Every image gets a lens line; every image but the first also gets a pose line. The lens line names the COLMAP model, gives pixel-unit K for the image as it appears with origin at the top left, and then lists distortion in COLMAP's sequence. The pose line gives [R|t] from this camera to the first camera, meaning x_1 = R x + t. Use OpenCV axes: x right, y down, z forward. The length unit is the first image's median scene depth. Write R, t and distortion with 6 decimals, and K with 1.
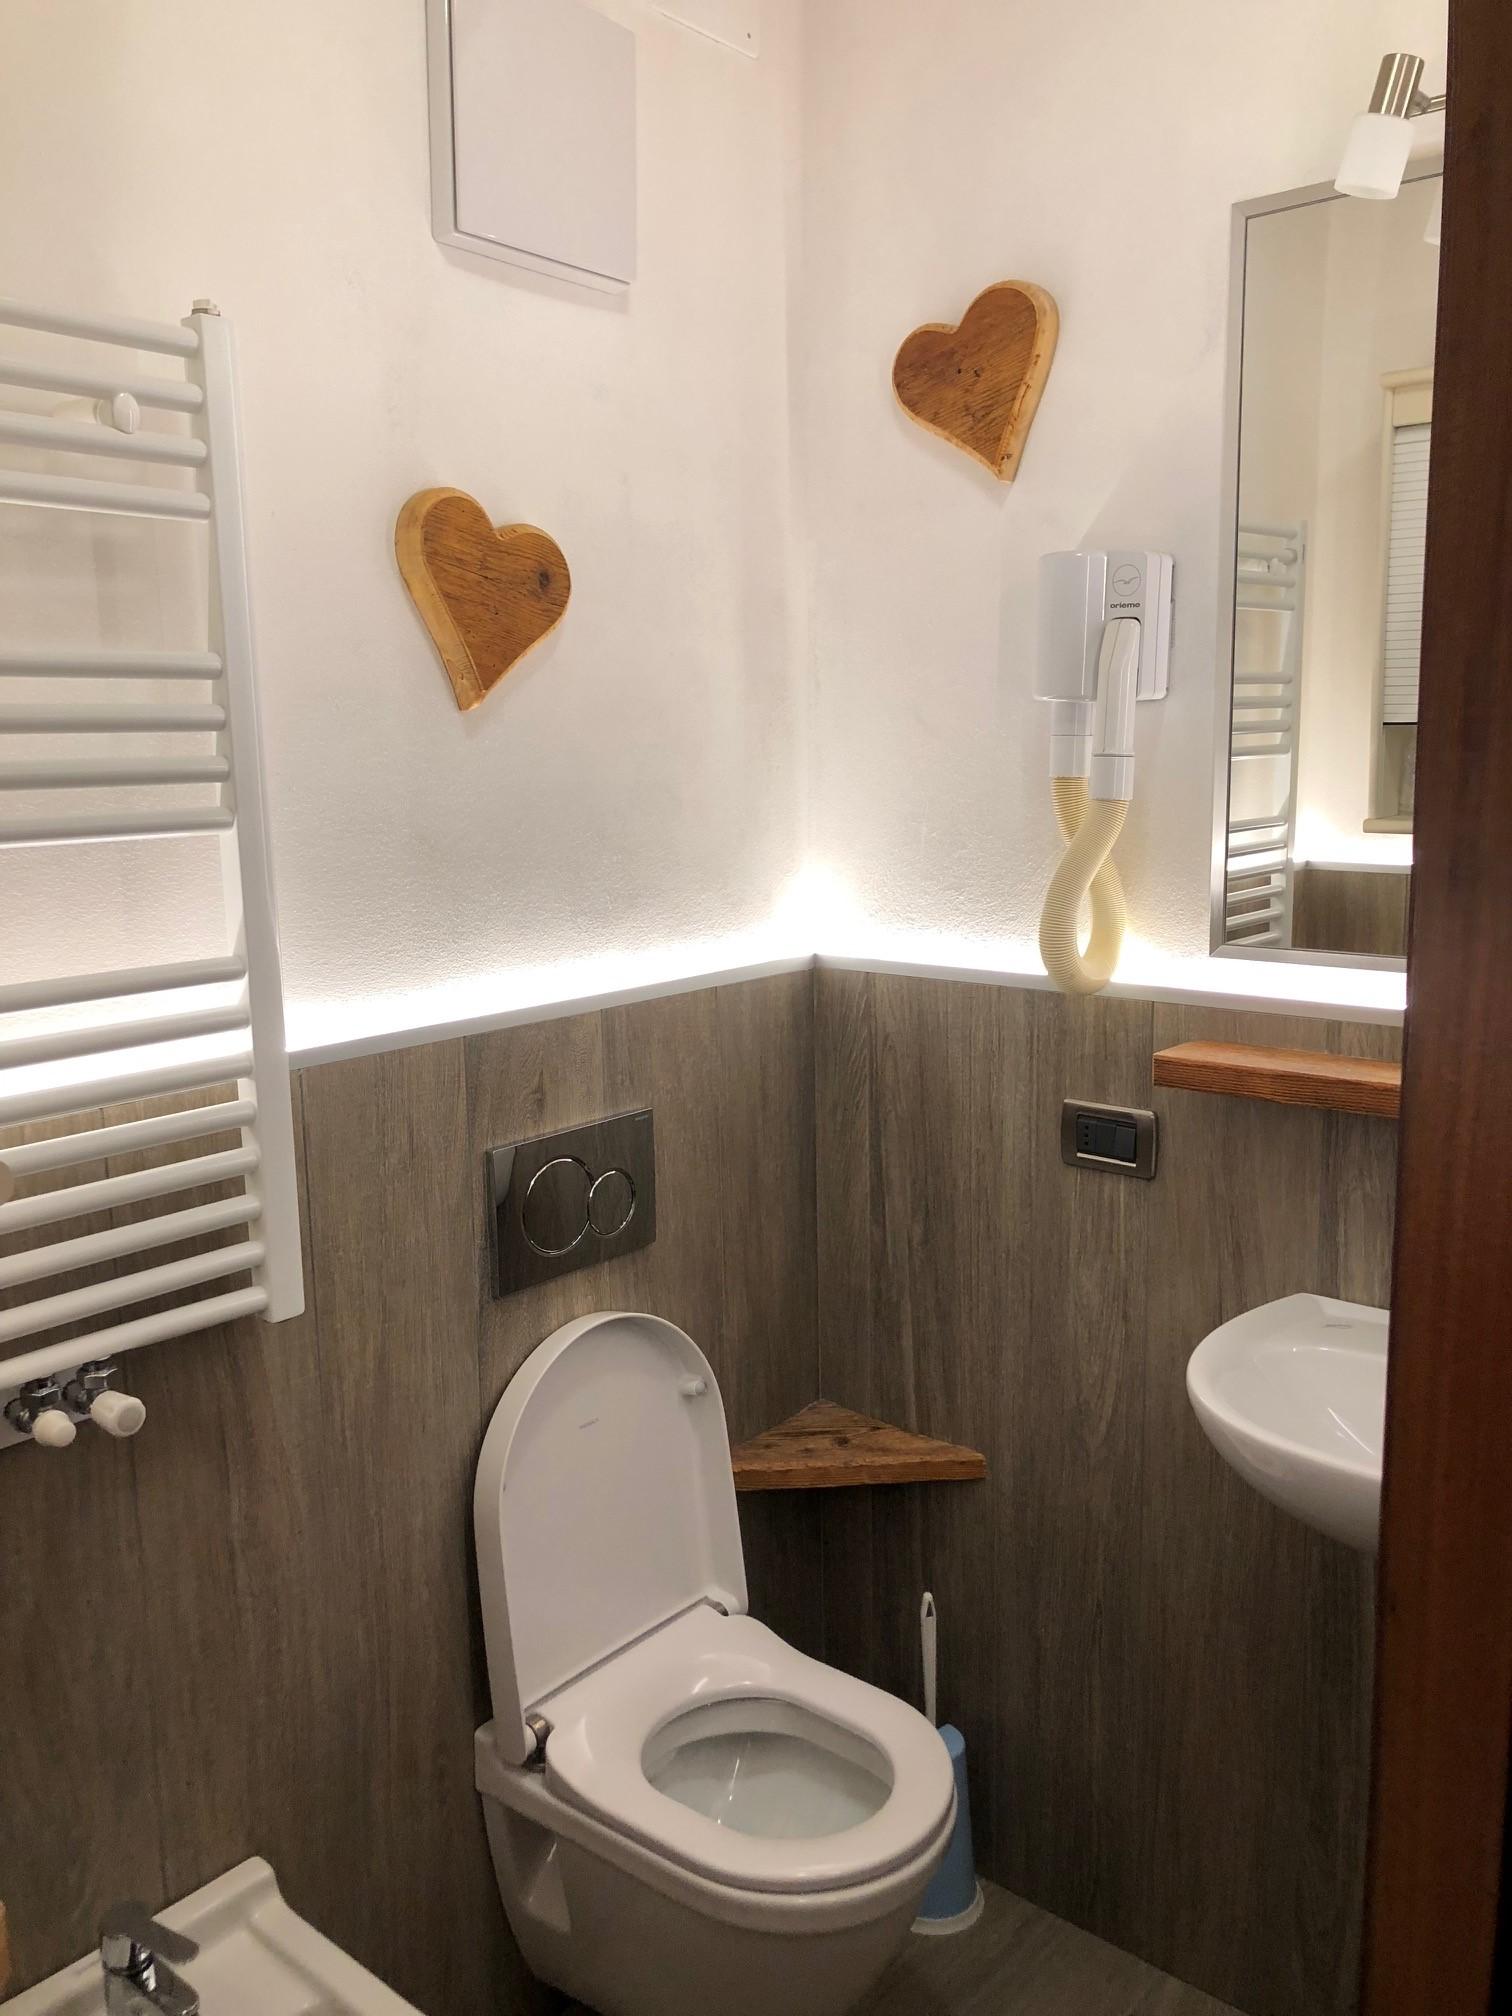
lens RADIAL K [[1610.0, 0, 756.0], [0, 1610.0, 1008.0], [0, 0, 1]] dist [-0.003169, -0.002415]
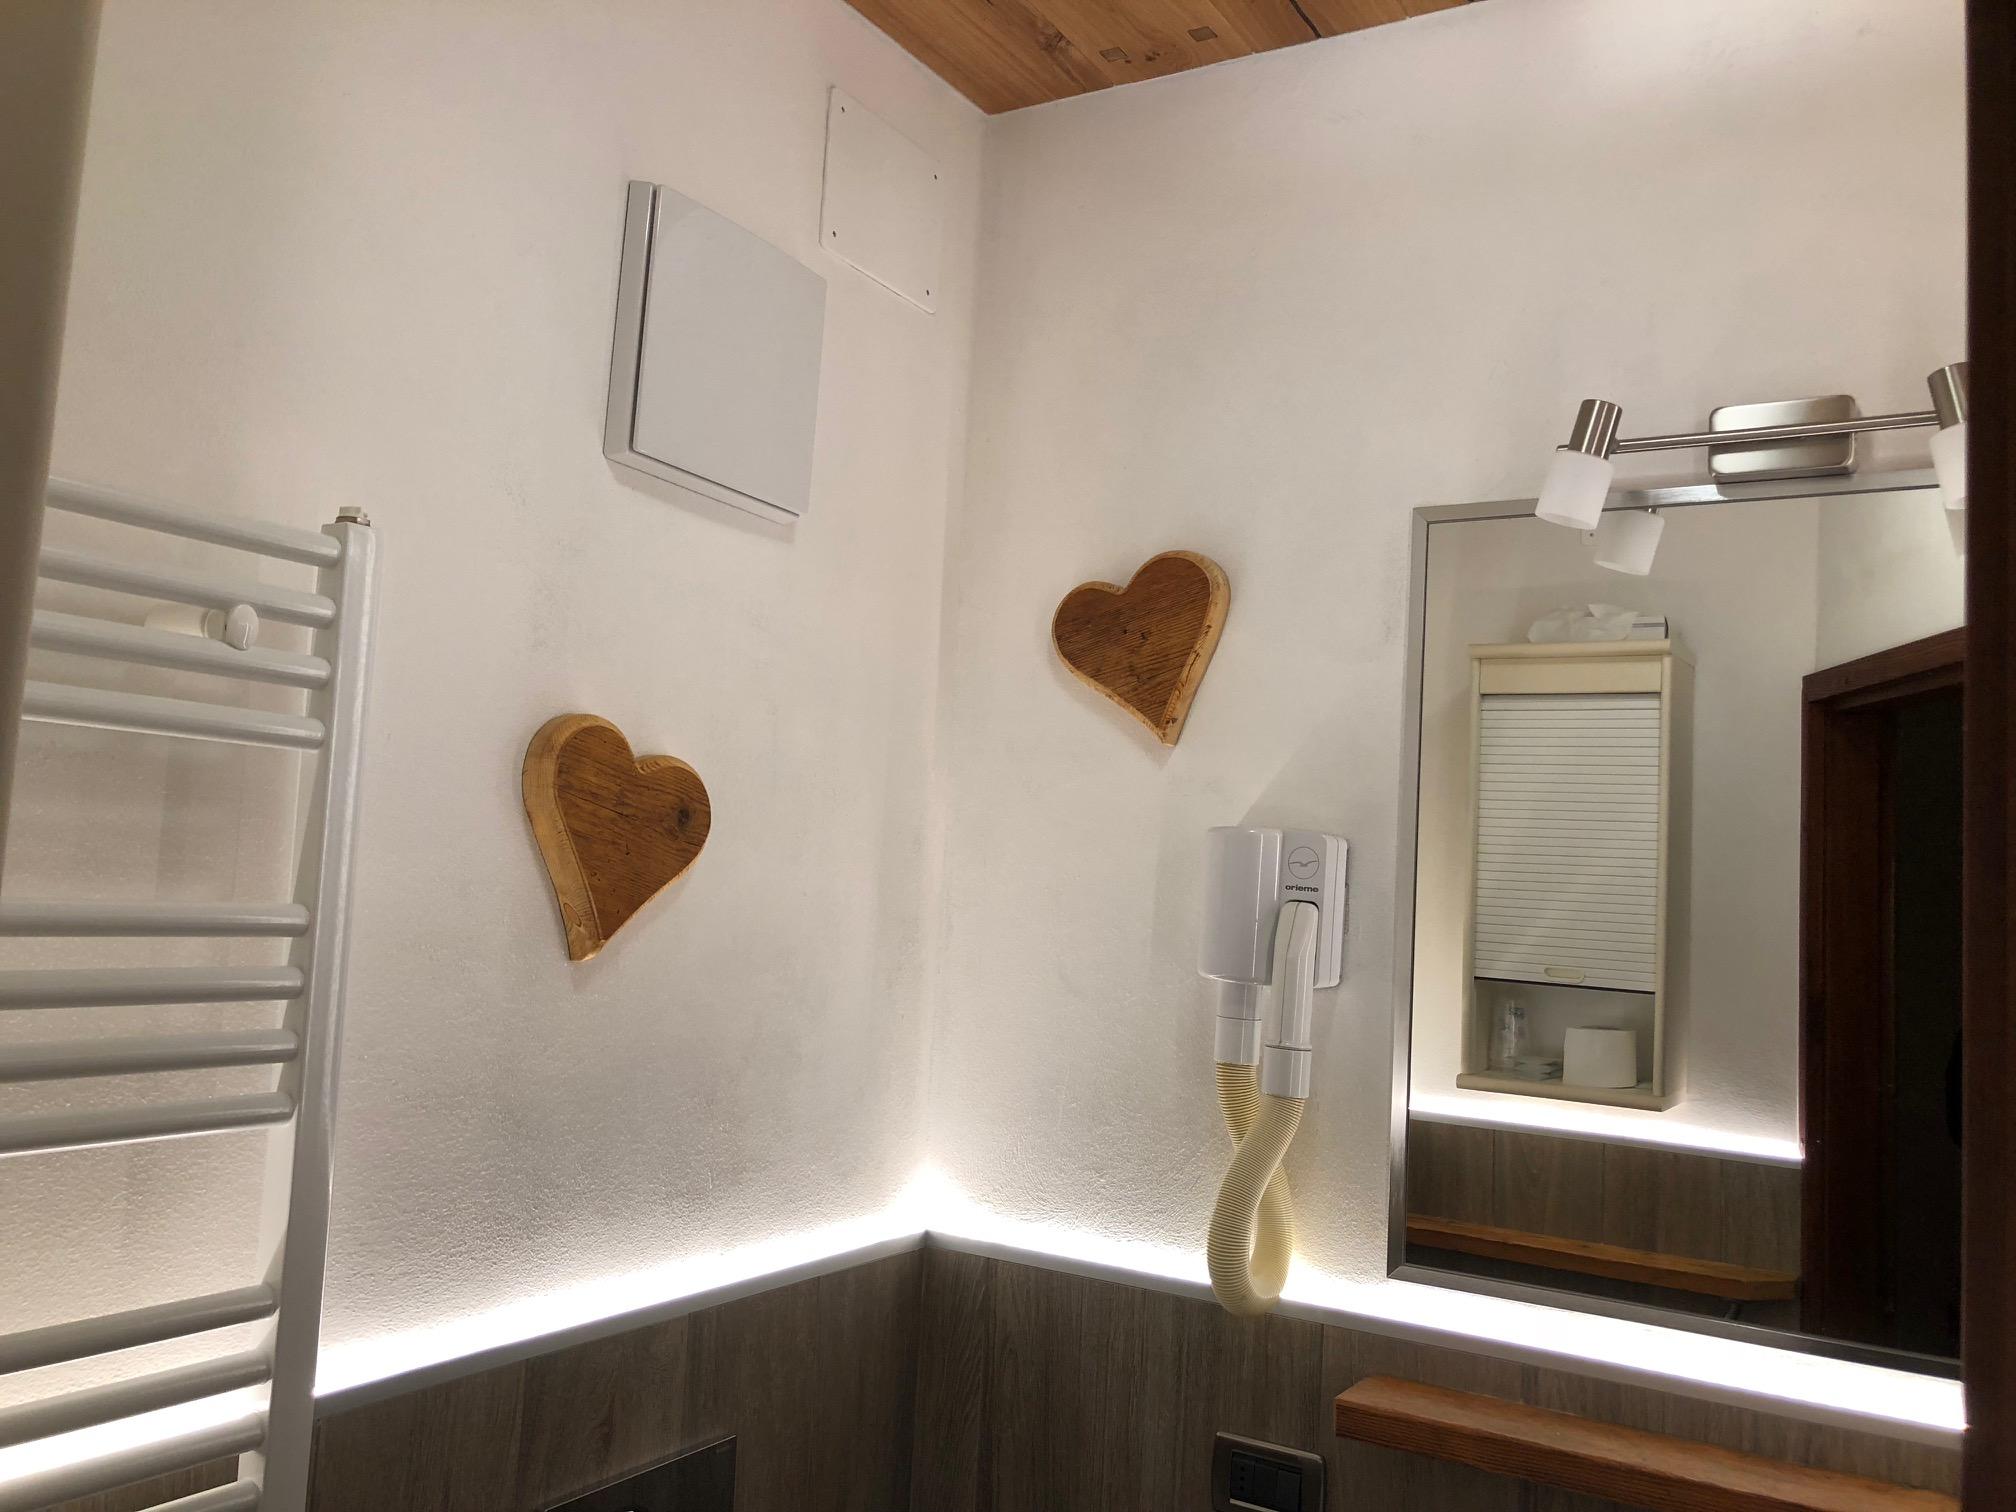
lens RADIAL K [[1598.1, 0, 1008.0], [0, 1598.1, 756.0], [0, 0, 1]] dist [0.068671, -0.090504]
pose [[0.984465, 0.081449, 0.155549, -0.093400], [-0.041595, 0.968865, -0.244070, -0.087672], [-0.170585, 0.233808, 0.957201, 0.107210]]
